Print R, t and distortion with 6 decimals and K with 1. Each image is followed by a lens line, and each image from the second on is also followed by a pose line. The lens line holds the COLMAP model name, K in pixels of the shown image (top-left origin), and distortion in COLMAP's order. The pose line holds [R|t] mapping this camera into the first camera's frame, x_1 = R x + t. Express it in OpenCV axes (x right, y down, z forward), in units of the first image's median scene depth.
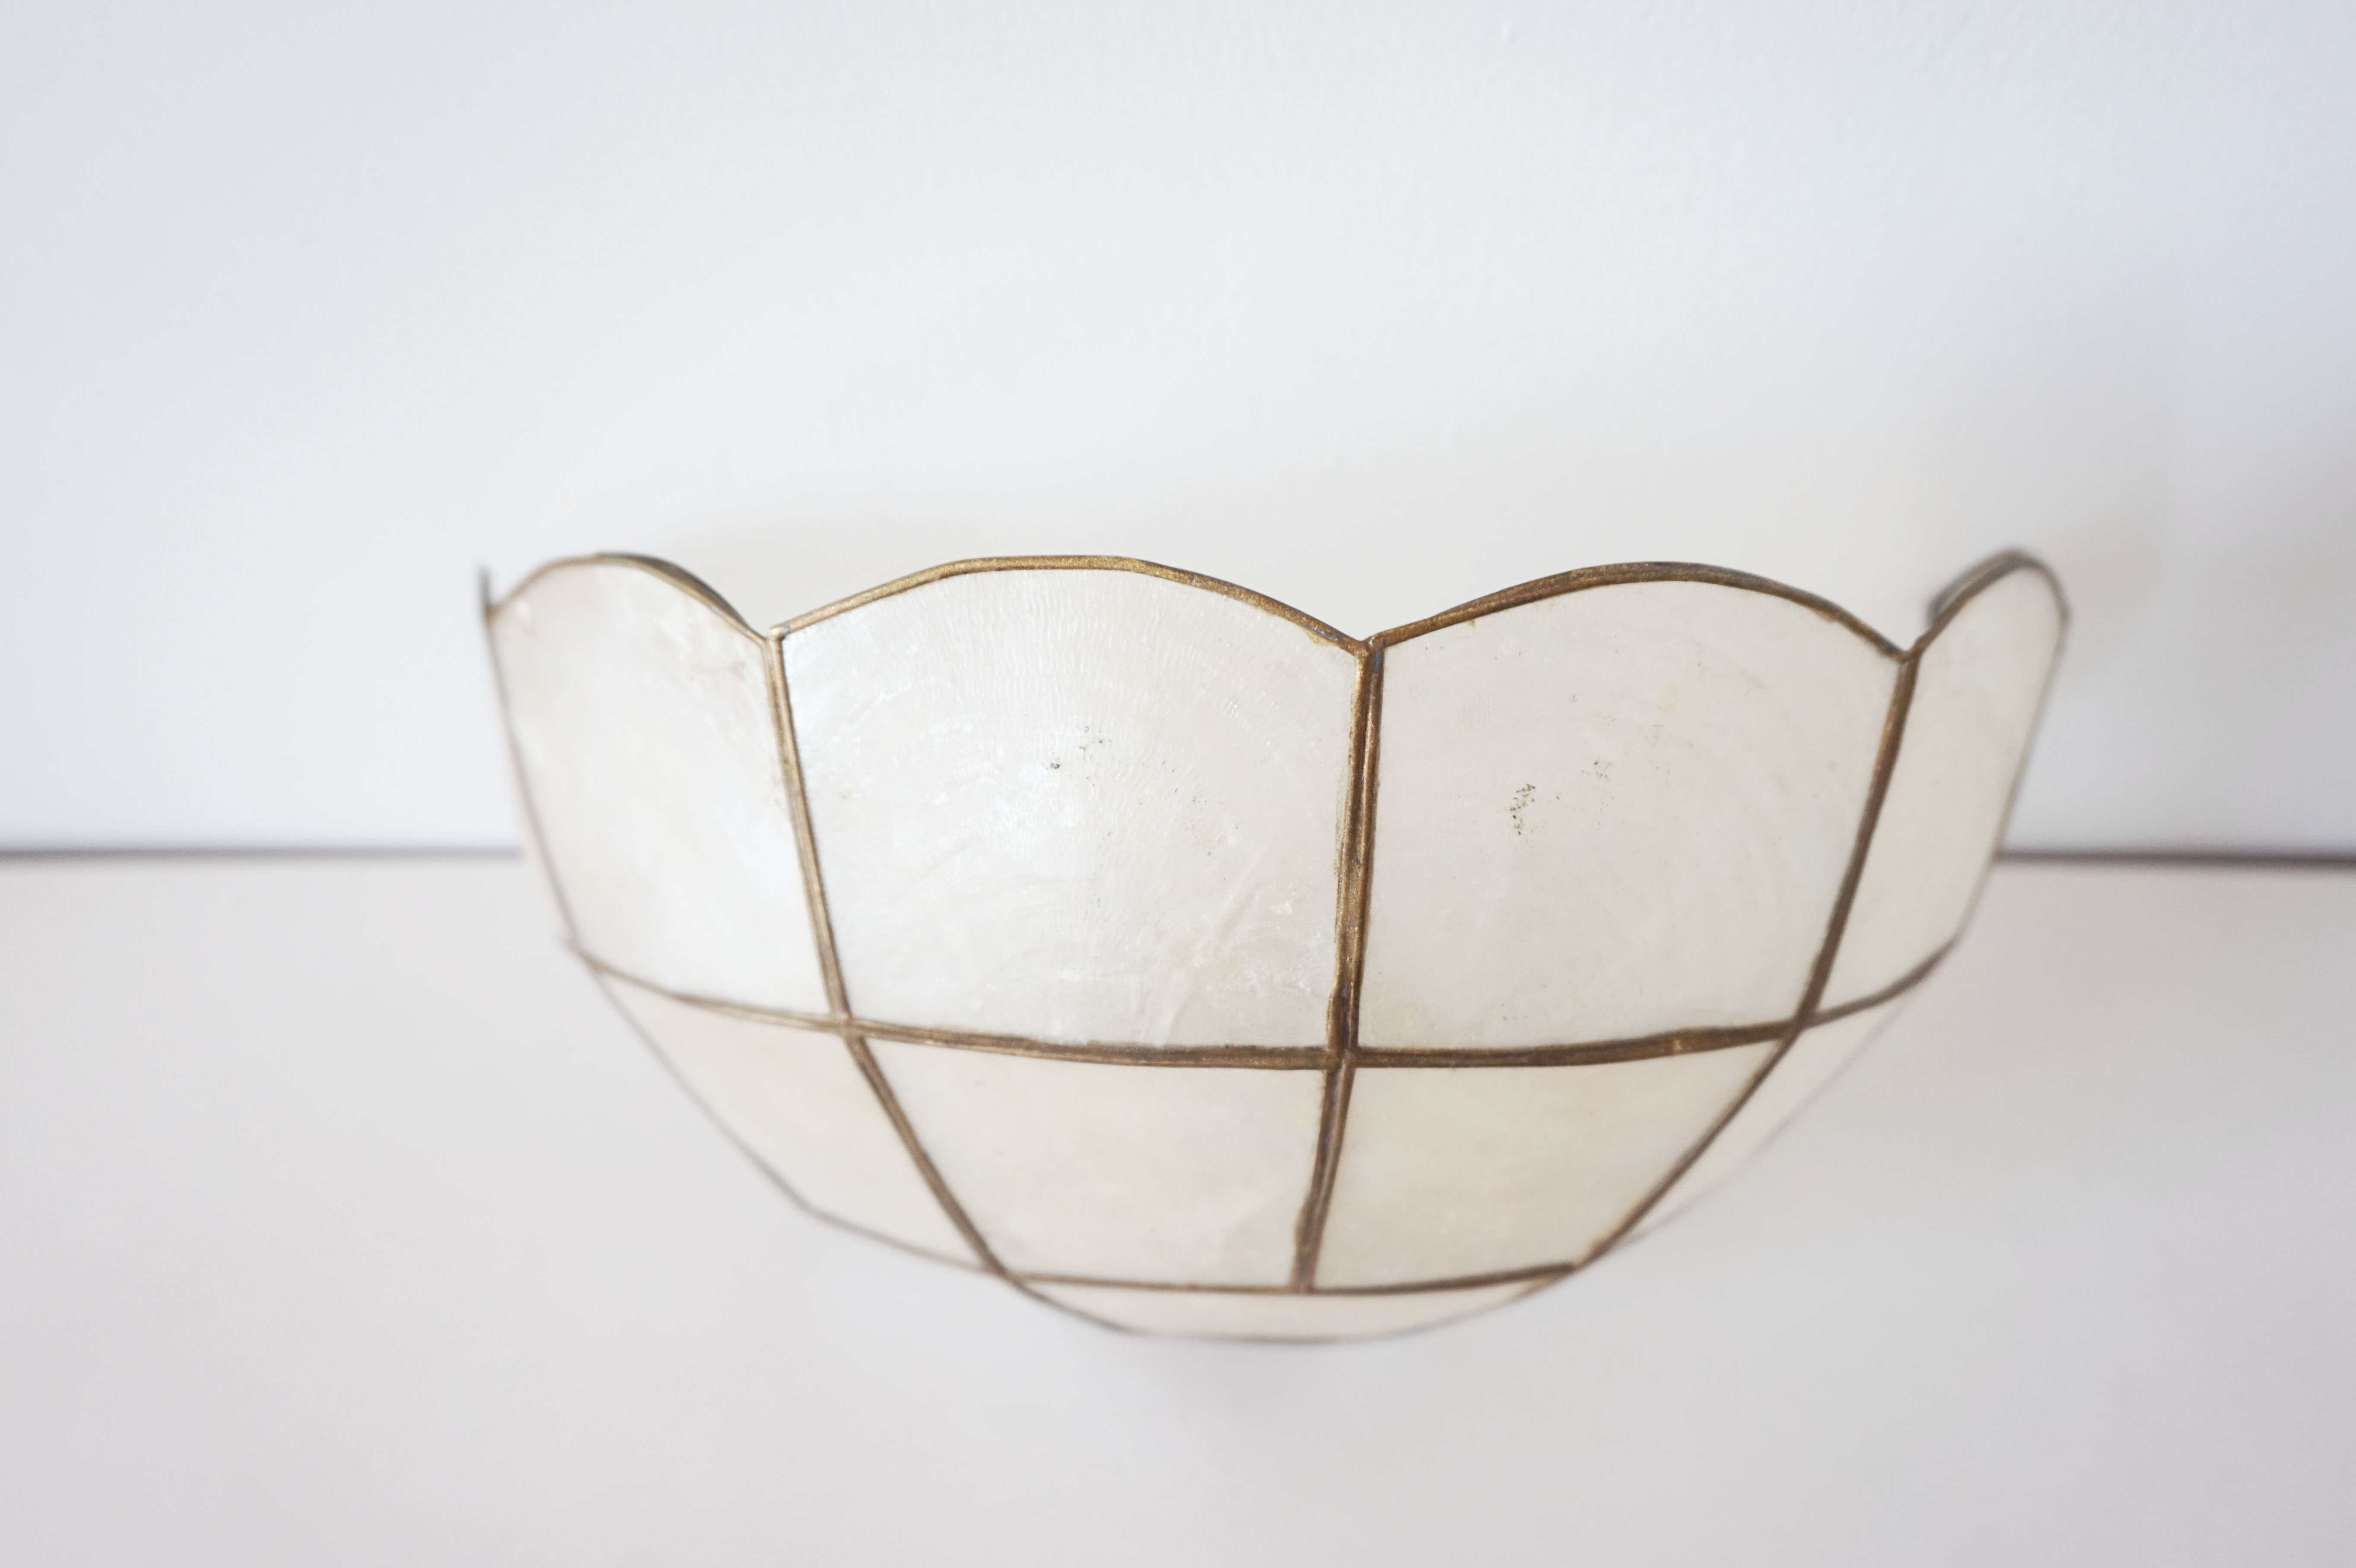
lens RADIAL K [[1880.1, 0, 1178.0], [0, 1880.1, 784.0], [0, 0, 1]] dist [-0.002928, -0.001851]
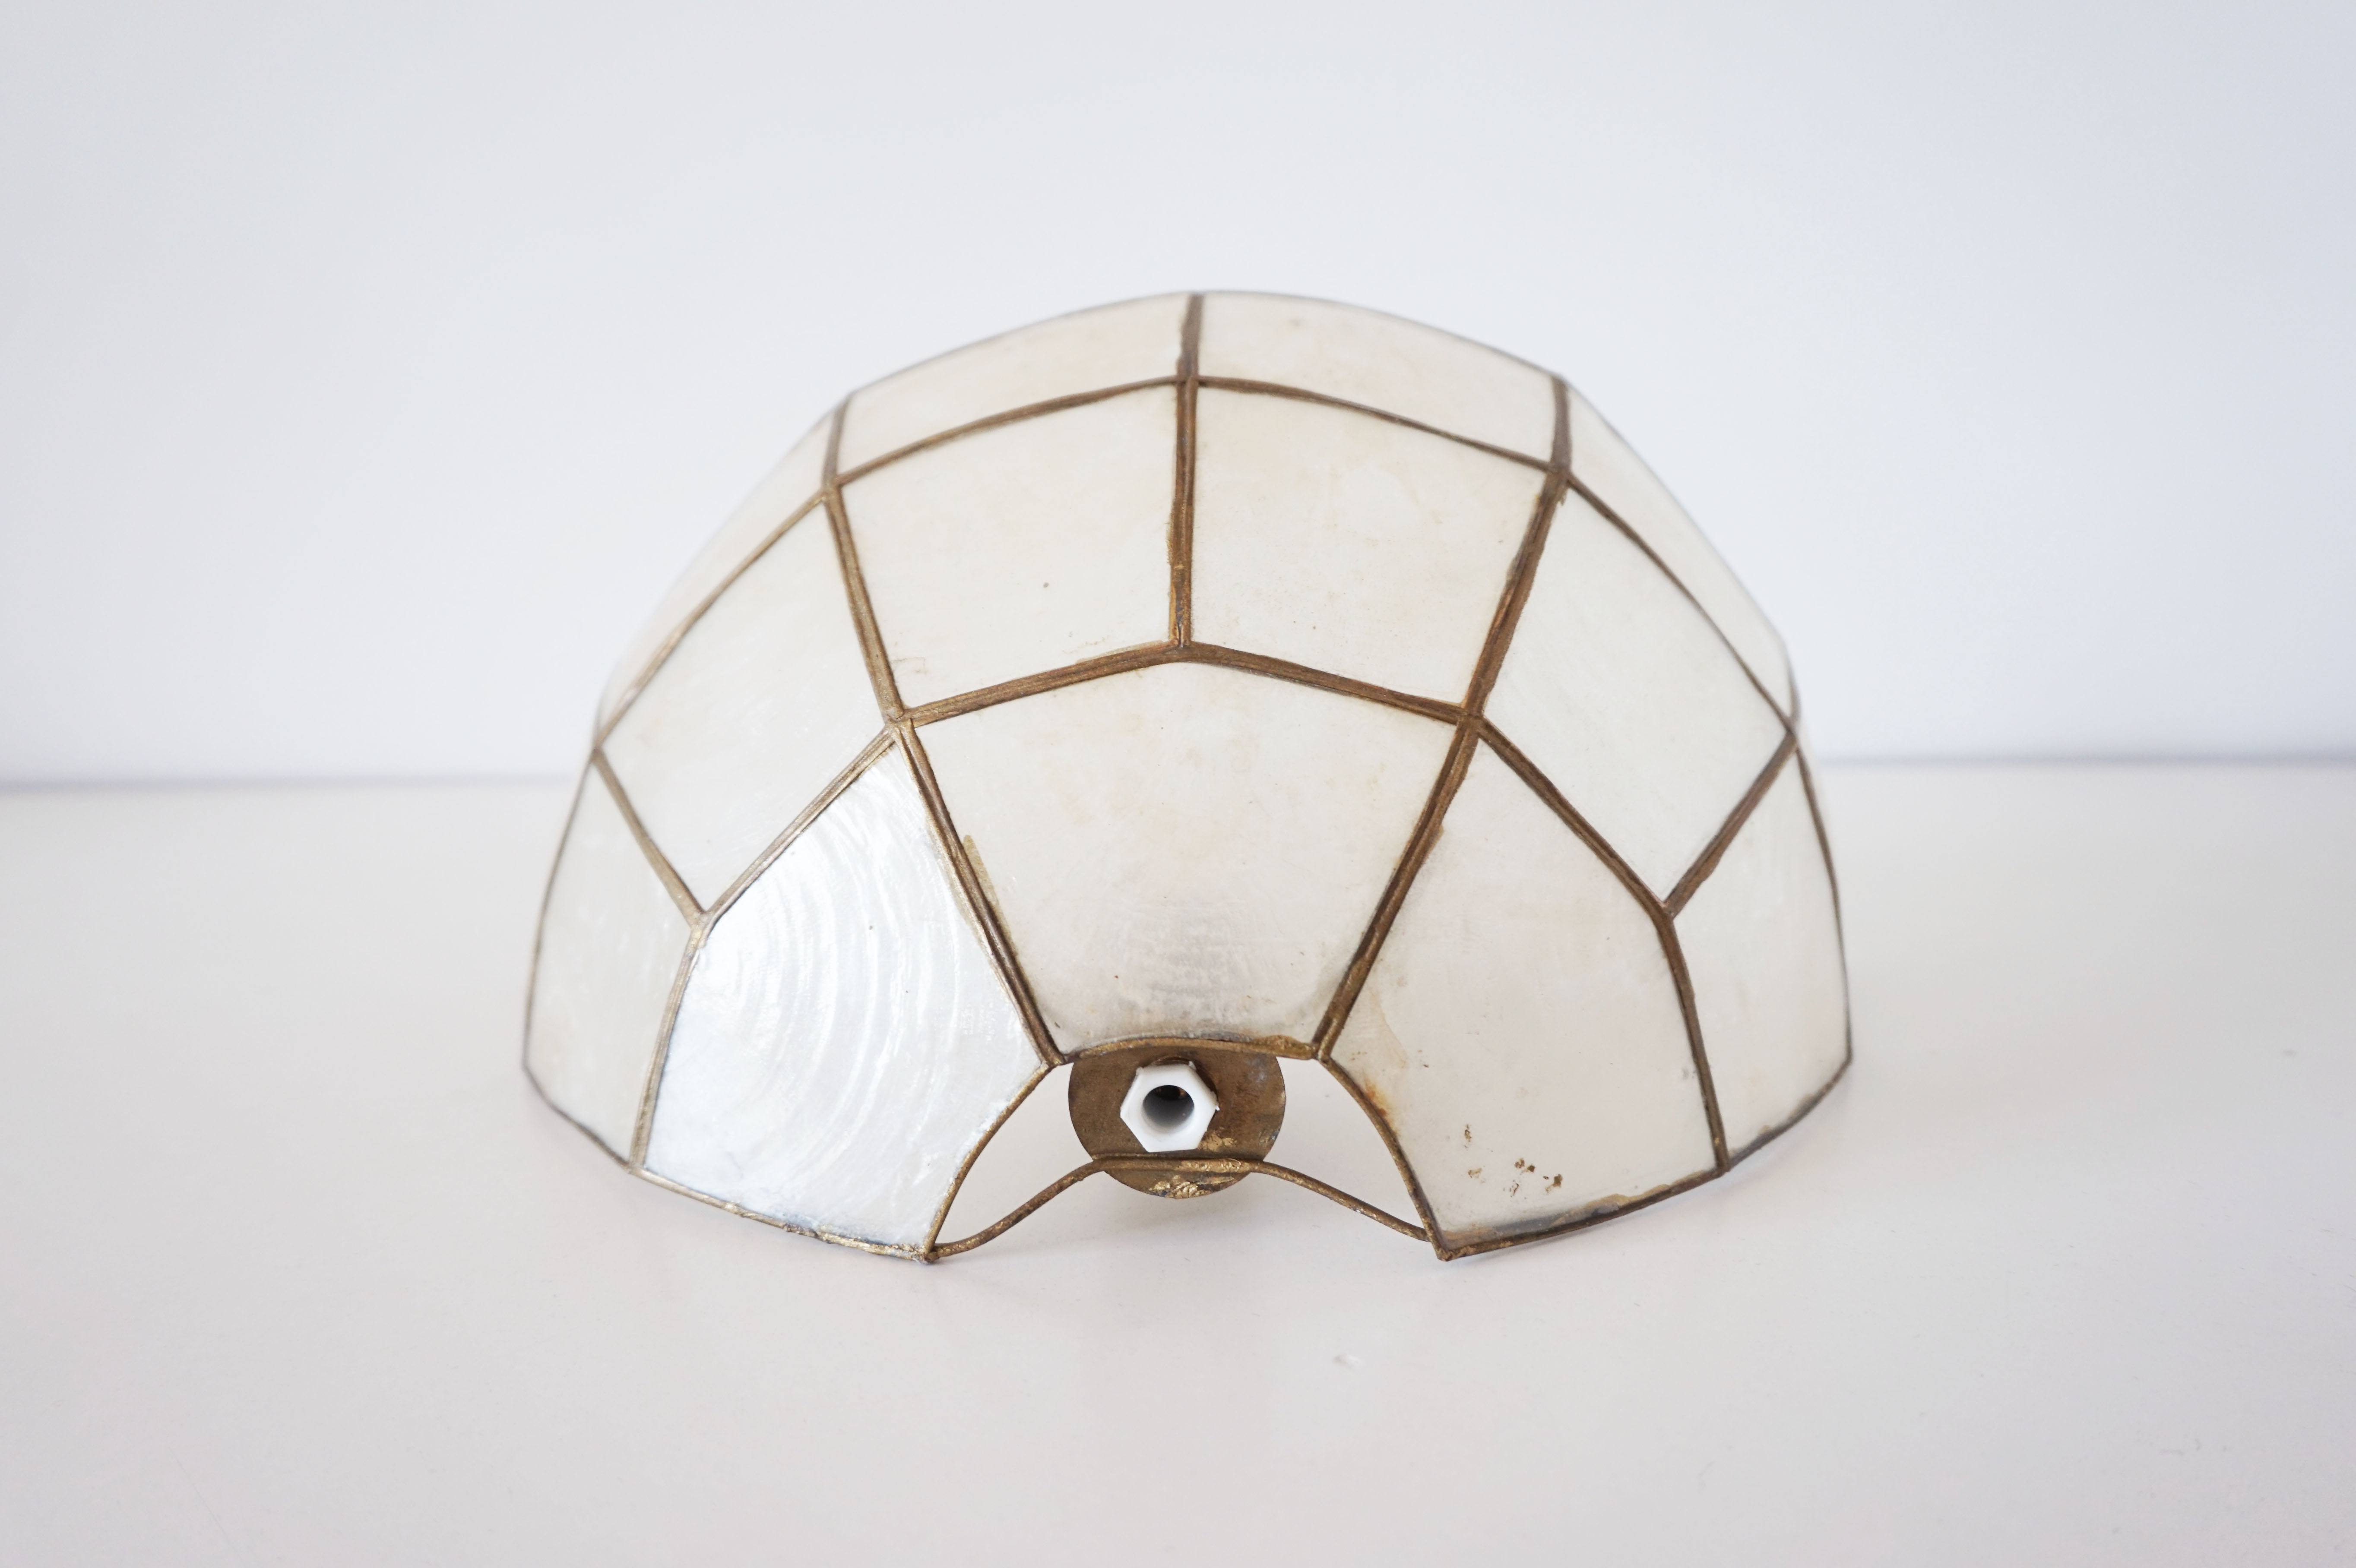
lens RADIAL K [[1880.1, 0, 1178.0], [0, 1880.1, 784.0], [0, 0, 1]] dist [-0.002928, -0.001851]
pose [[0.997413, -0.057529, -0.043090, 0.125740], [-0.033844, 0.152984, -0.987649, 1.596997], [0.063410, 0.986553, 0.150642, 1.109611]]
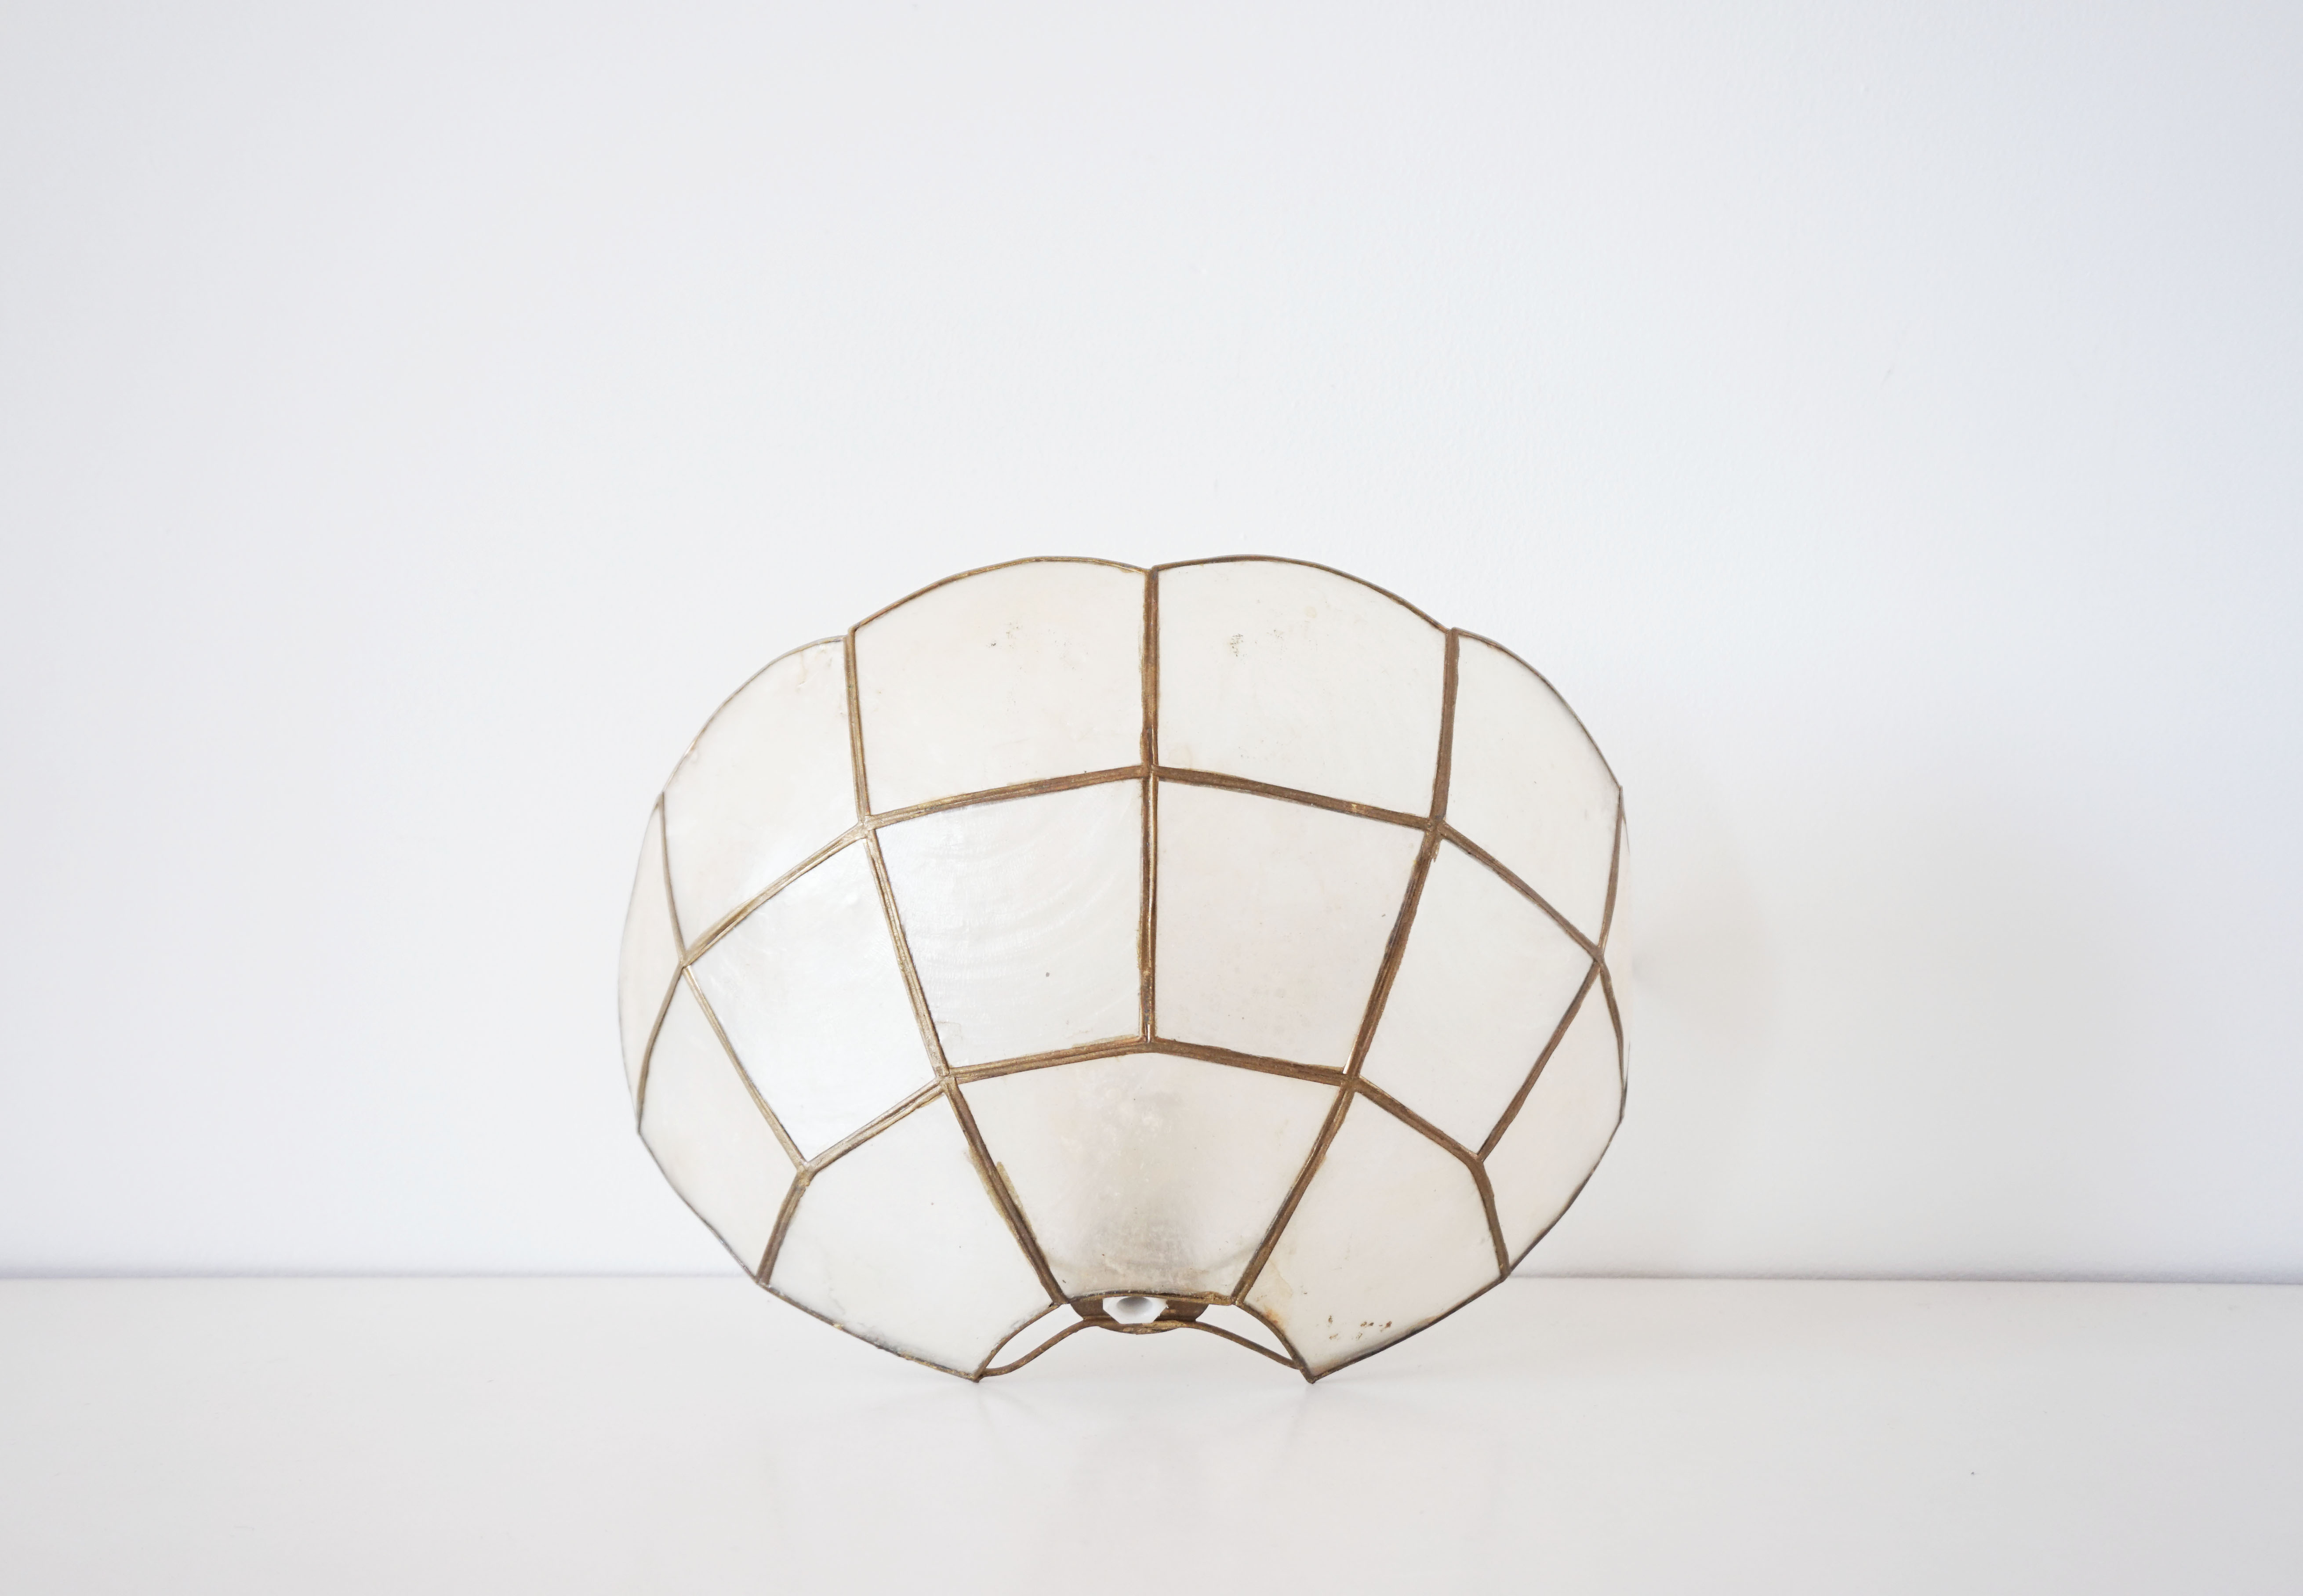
lens RADIAL K [[2421.7, 0, 1117.4], [0, 2421.7, 801.0], [0, 0, 1]] dist [-0.001479, -0.004001]
pose [[0.998995, -0.035897, -0.026829, 0.119142], [0.001632, 0.627398, -0.778697, 1.974245], [0.044785, 0.777871, 0.626826, -0.411987]]
